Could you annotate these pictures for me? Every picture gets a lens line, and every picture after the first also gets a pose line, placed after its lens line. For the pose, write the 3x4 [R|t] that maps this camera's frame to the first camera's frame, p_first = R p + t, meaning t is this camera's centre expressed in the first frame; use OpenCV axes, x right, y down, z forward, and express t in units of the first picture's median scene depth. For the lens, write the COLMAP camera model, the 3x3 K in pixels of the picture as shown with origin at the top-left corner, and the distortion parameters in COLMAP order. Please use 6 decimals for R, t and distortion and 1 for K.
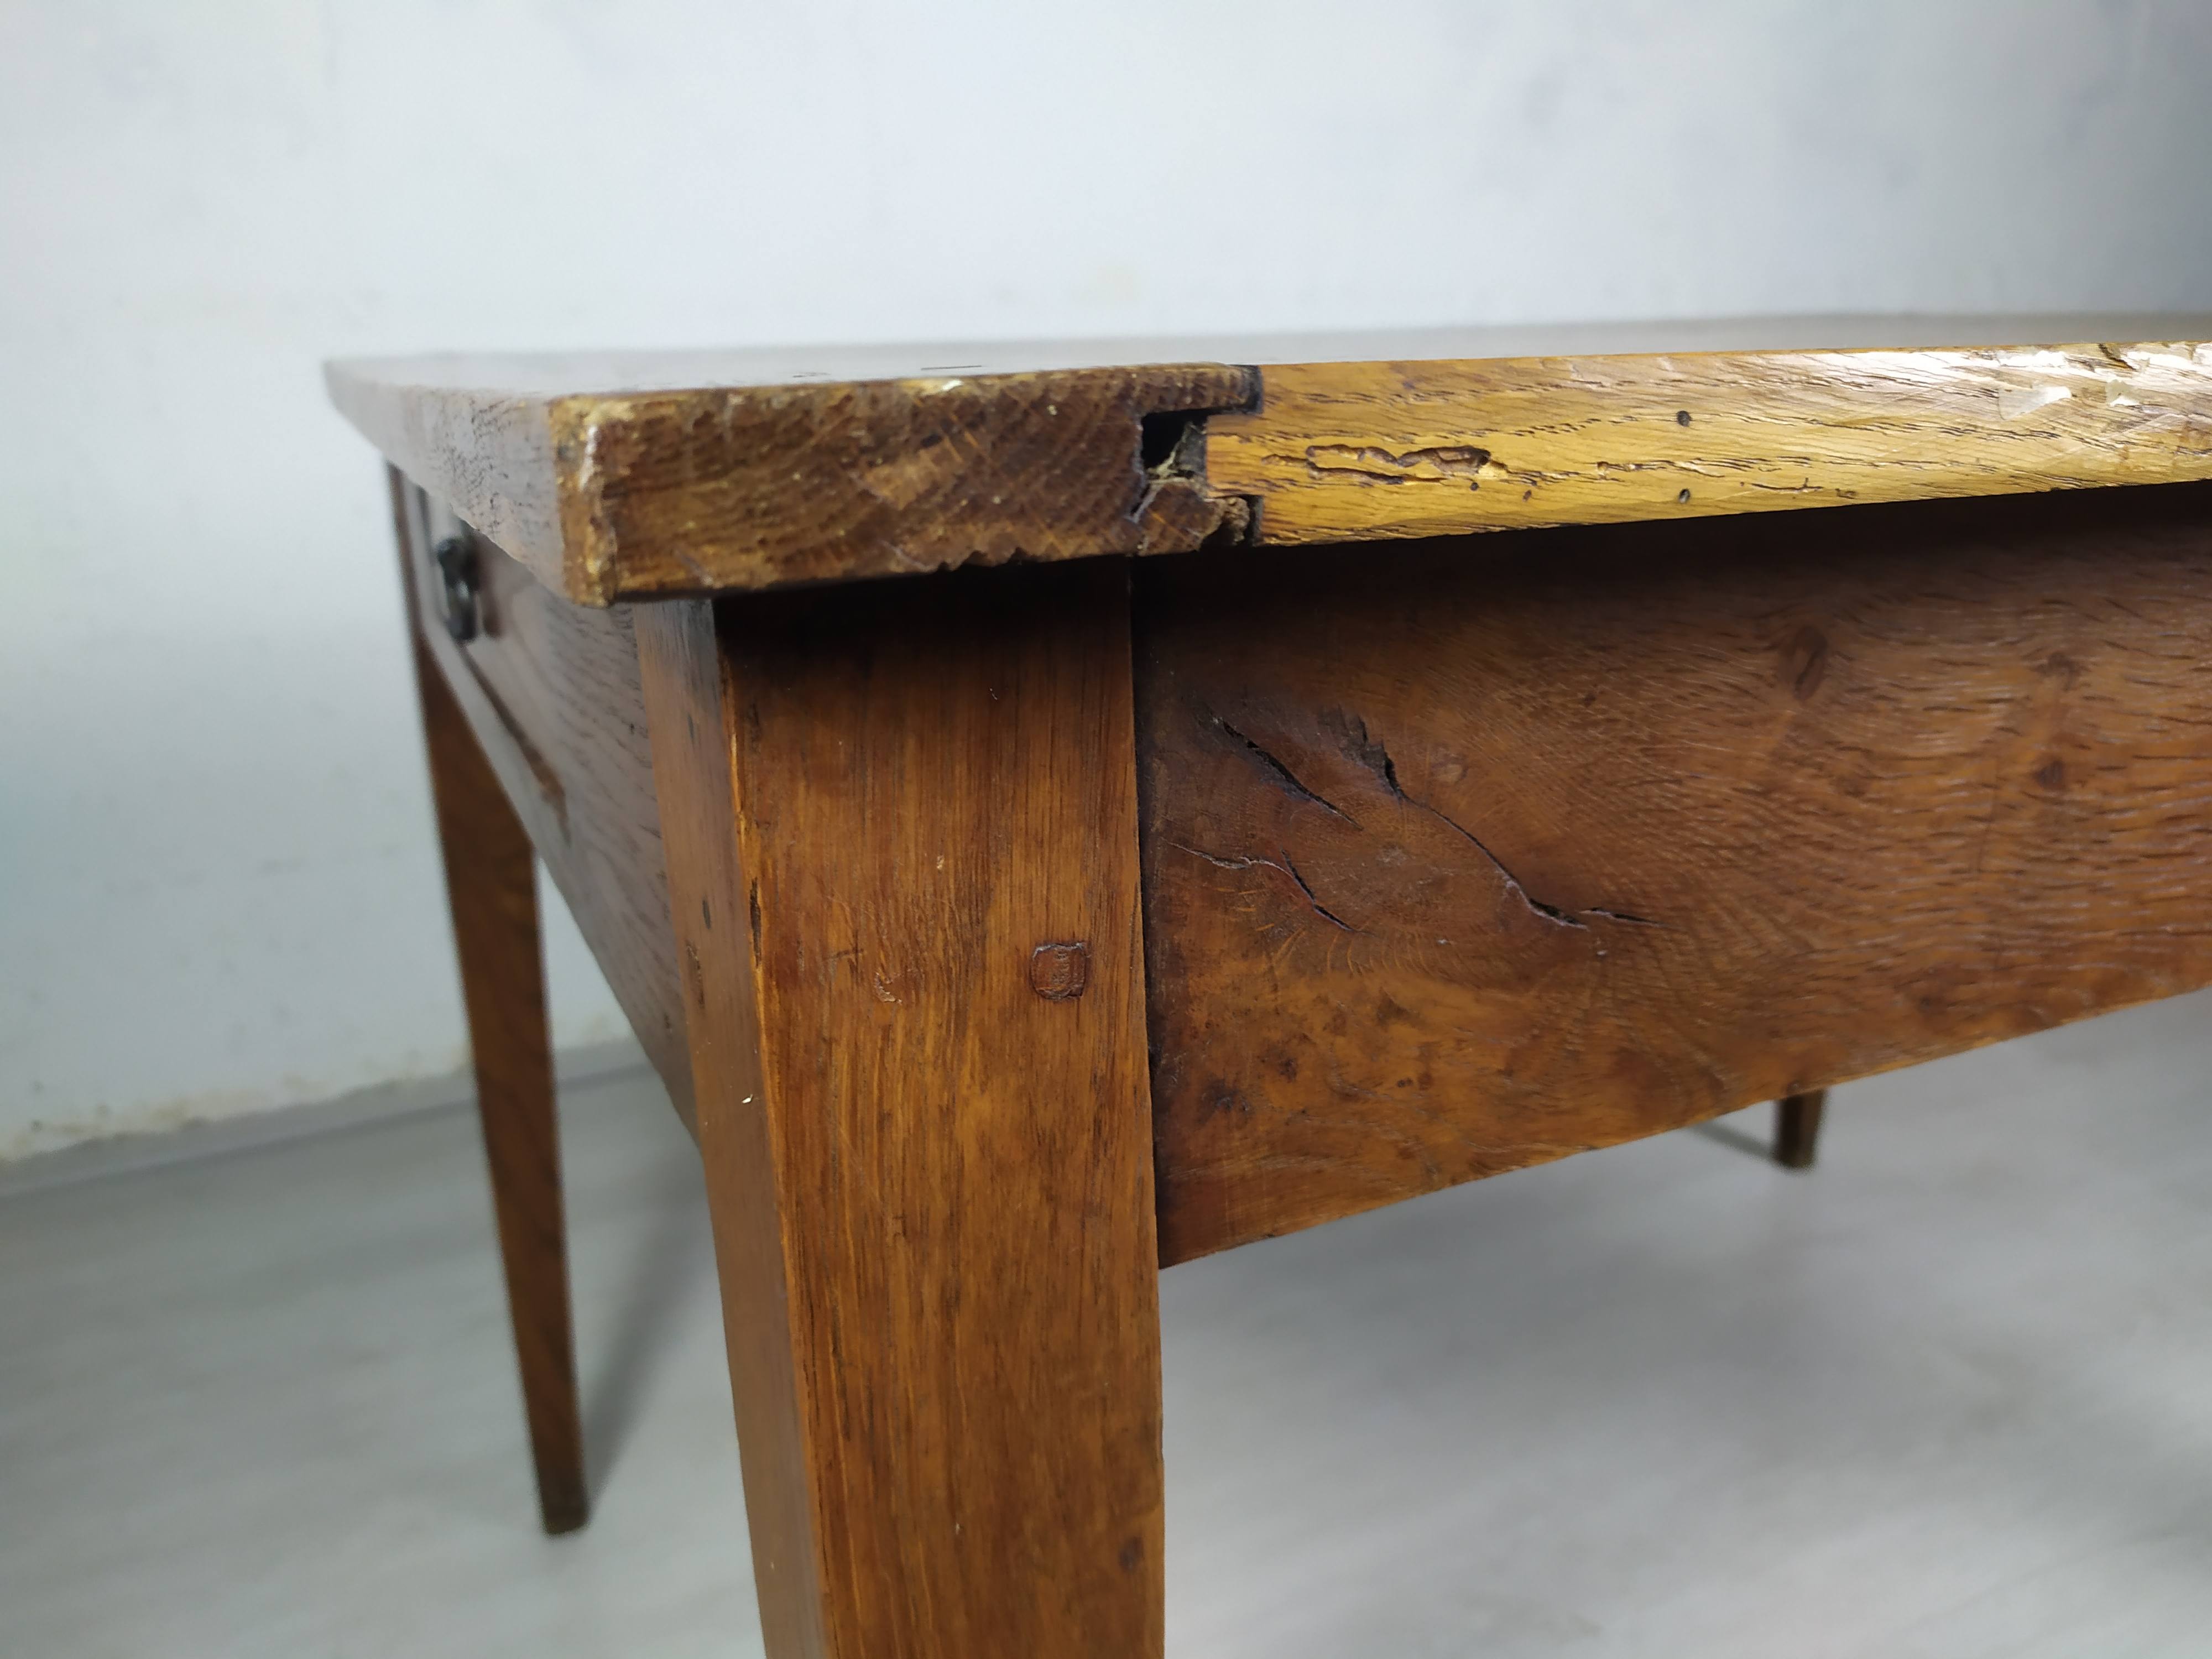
lens RADIAL K [[1715.4, 0, 1106.0], [0, 1715.4, 829.5], [0, 0, 1]] dist [-0.002495, -0.001239]
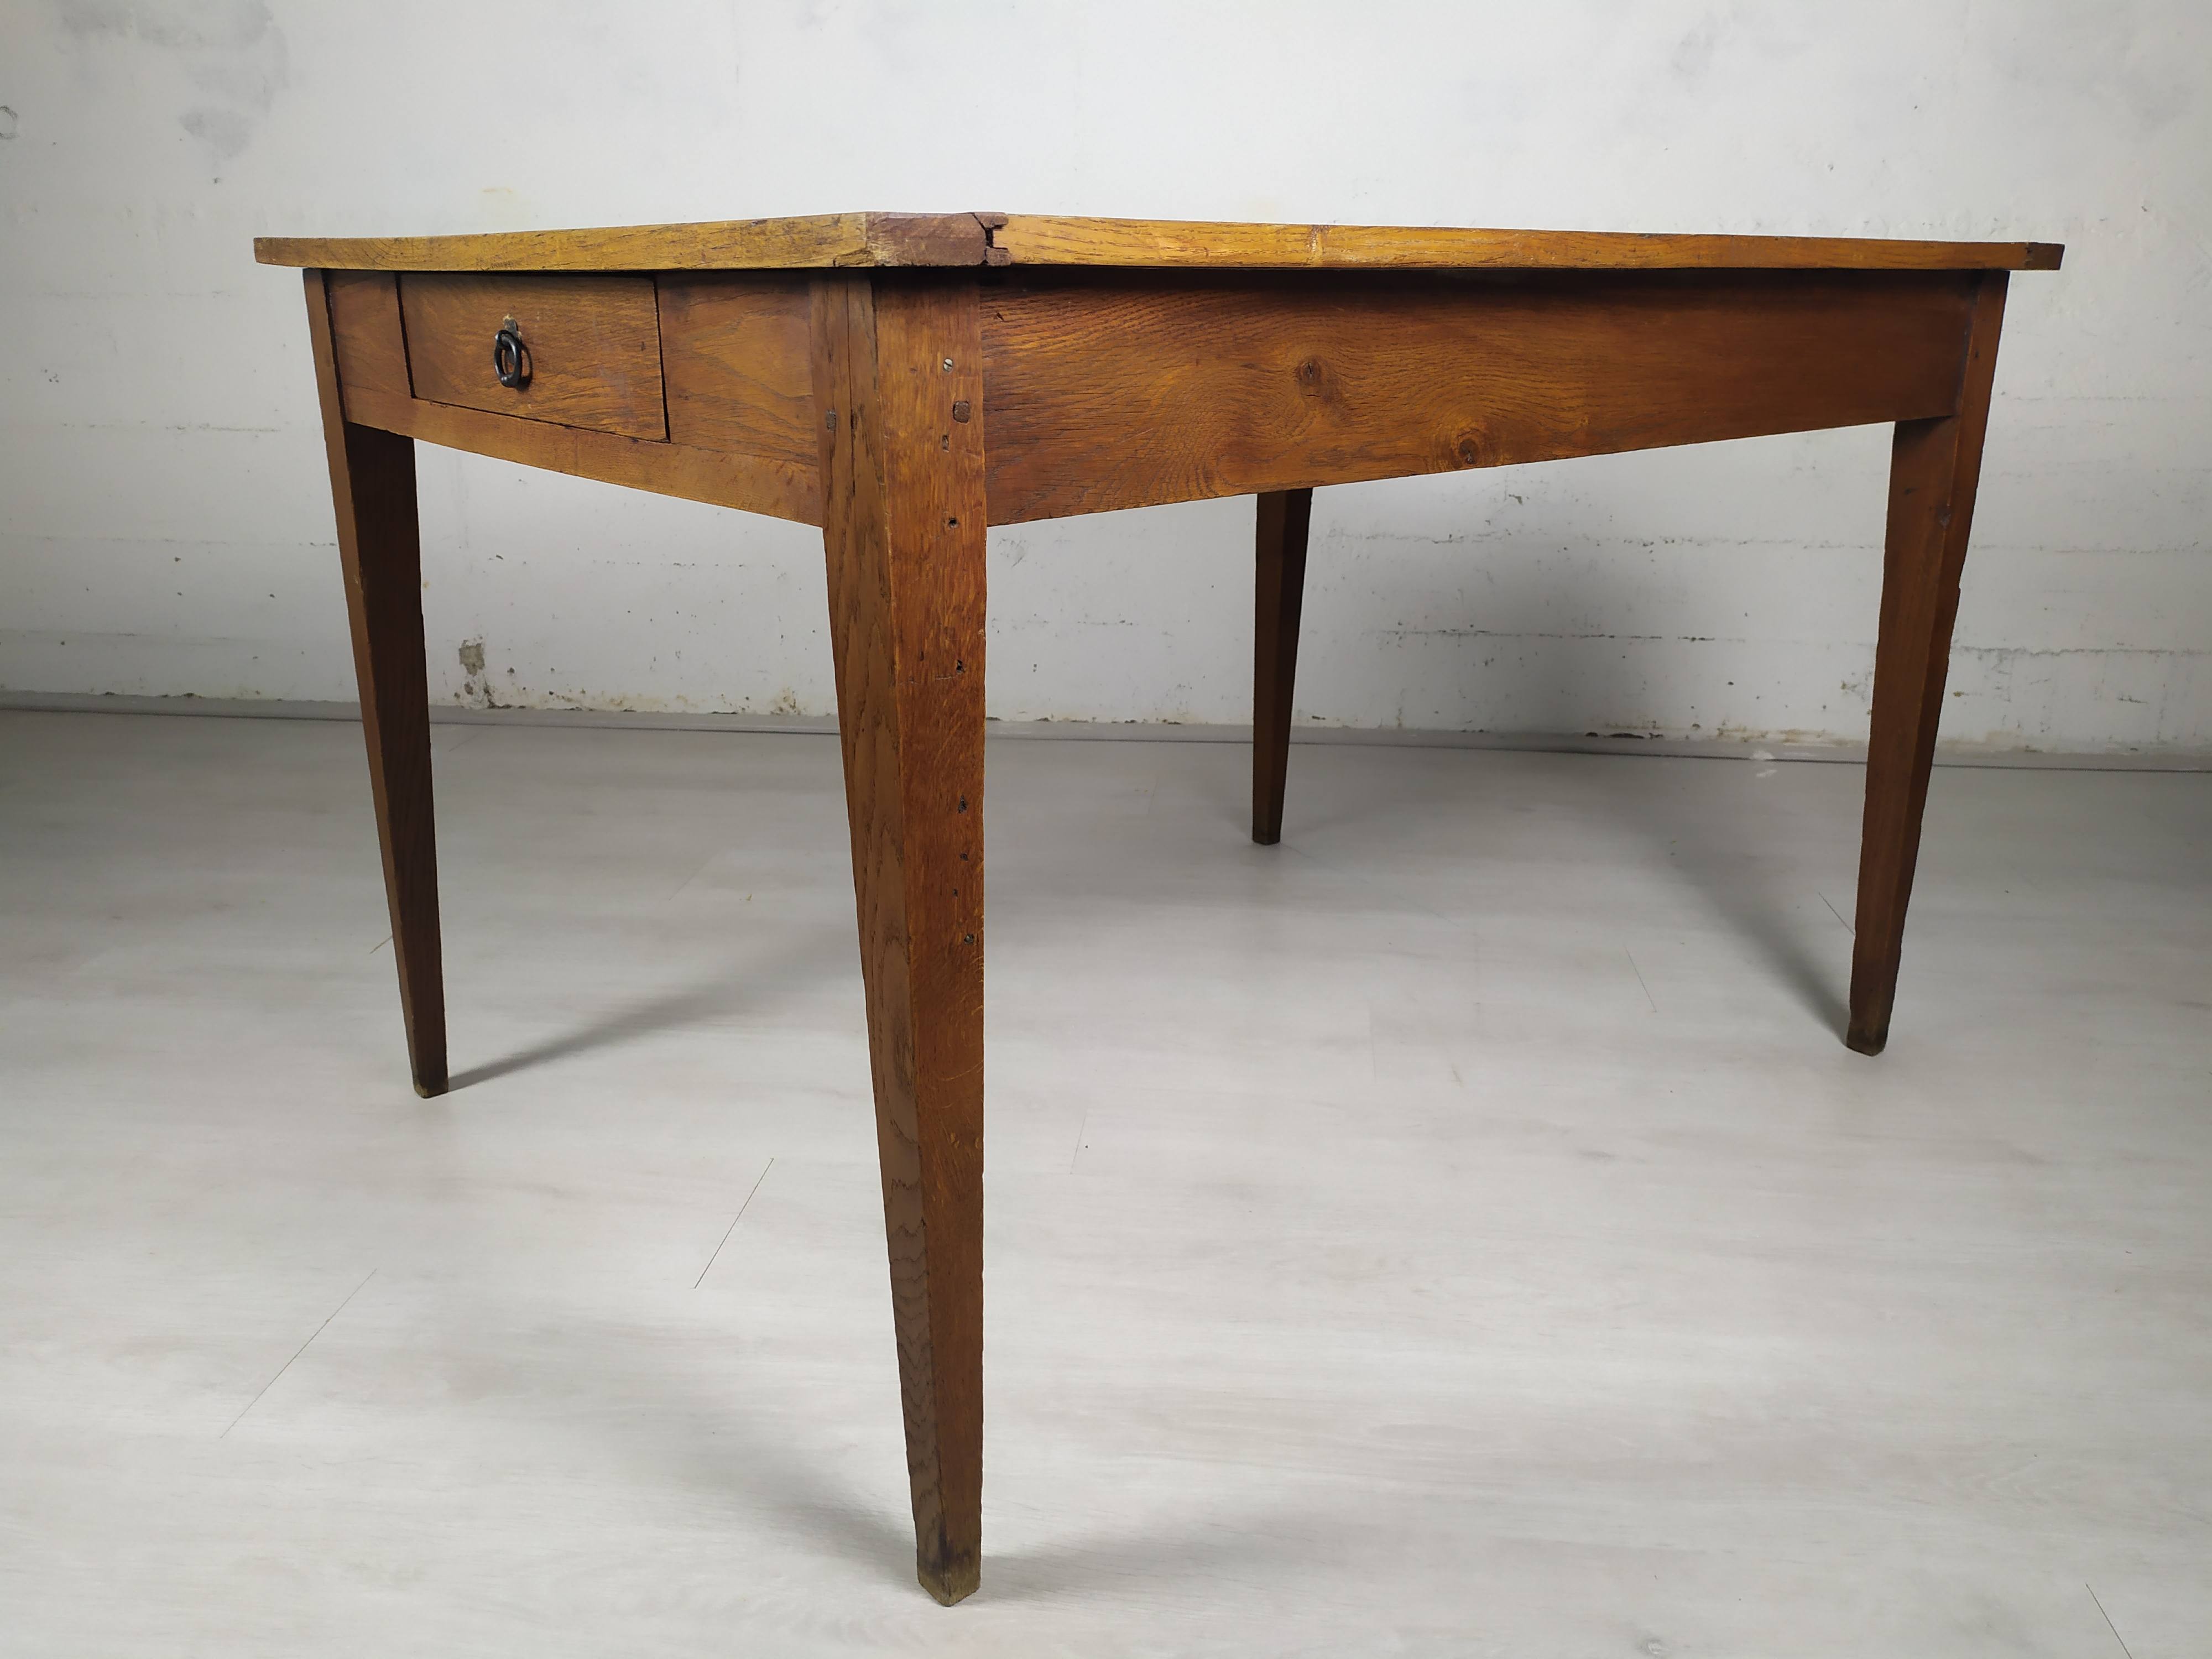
lens RADIAL K [[1668.4, 0, 1111.1], [0, 1668.4, 826.5], [0, 0, 1]] dist [0.053314, -0.056226]
pose [[0.851024, 0.190585, -0.489322, 3.659303], [-0.168622, 0.981648, 0.089075, 0.288281], [0.497318, 0.006705, 0.867542, -1.040223]]
